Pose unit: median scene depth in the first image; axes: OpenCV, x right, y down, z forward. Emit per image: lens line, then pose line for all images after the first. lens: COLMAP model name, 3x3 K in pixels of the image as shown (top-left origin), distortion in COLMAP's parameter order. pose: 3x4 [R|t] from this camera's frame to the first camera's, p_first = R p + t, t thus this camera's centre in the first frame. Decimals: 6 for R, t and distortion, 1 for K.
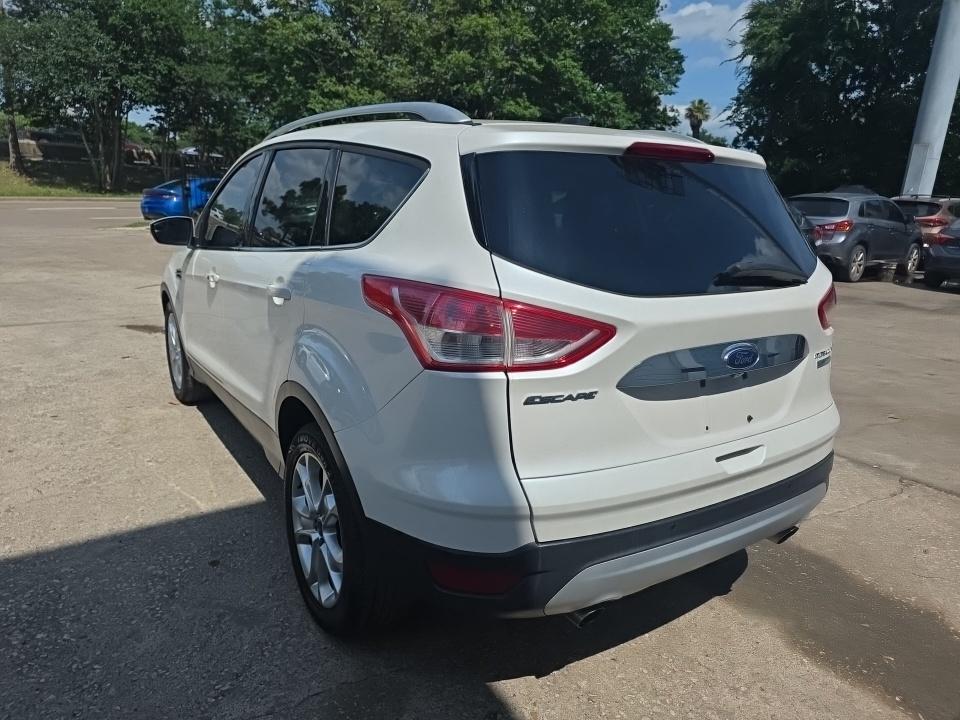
lens RADIAL K [[642.6, 0, 481.6], [0, 642.6, 375.4], [0, 0, 1]] dist [0.006155, -0.004790]
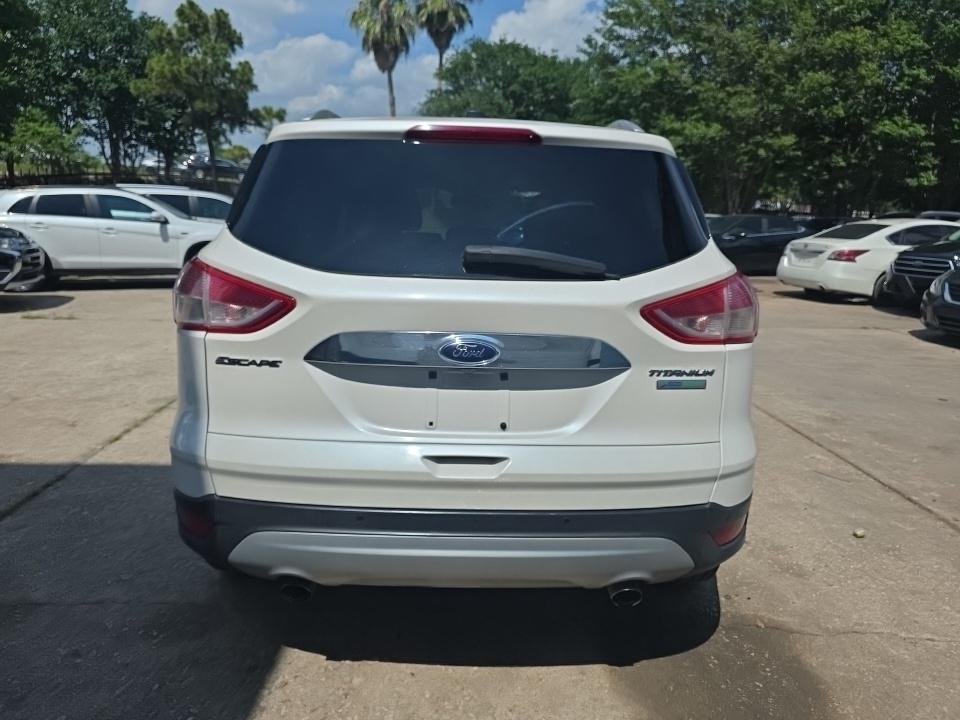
lens RADIAL K [[643.5, 0, 485.4], [0, 643.5, 356.8], [0, 0, 1]] dist [0.012416, -0.005091]
pose [[0.851393, 0.094480, -0.515949, 0.075788], [-0.137478, 0.989451, -0.045672, 0.001556], [0.506192, 0.109816, 0.855401, 0.020839]]
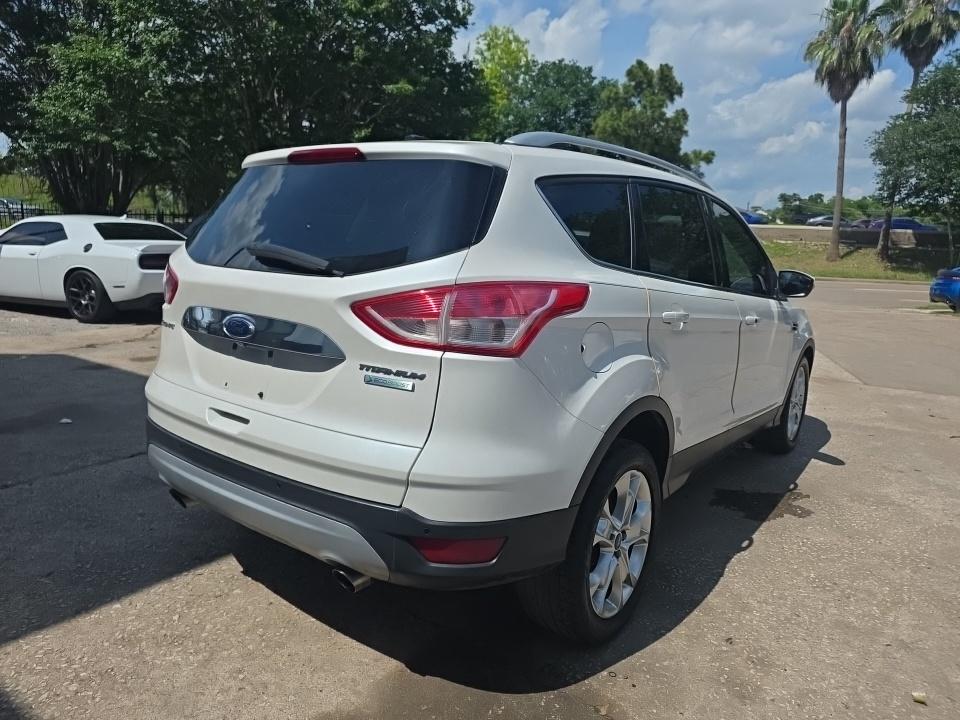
lens RADIAL K [[640.3, 0, 485.6], [0, 640.3, 363.8], [0, 0, 1]] dist [0.008372, -0.000928]
pose [[0.363980, 0.149056, -0.919403, 0.135018], [-0.282970, 0.958150, 0.043314, -0.011584], [0.887382, 0.244398, 0.390926, 0.081871]]
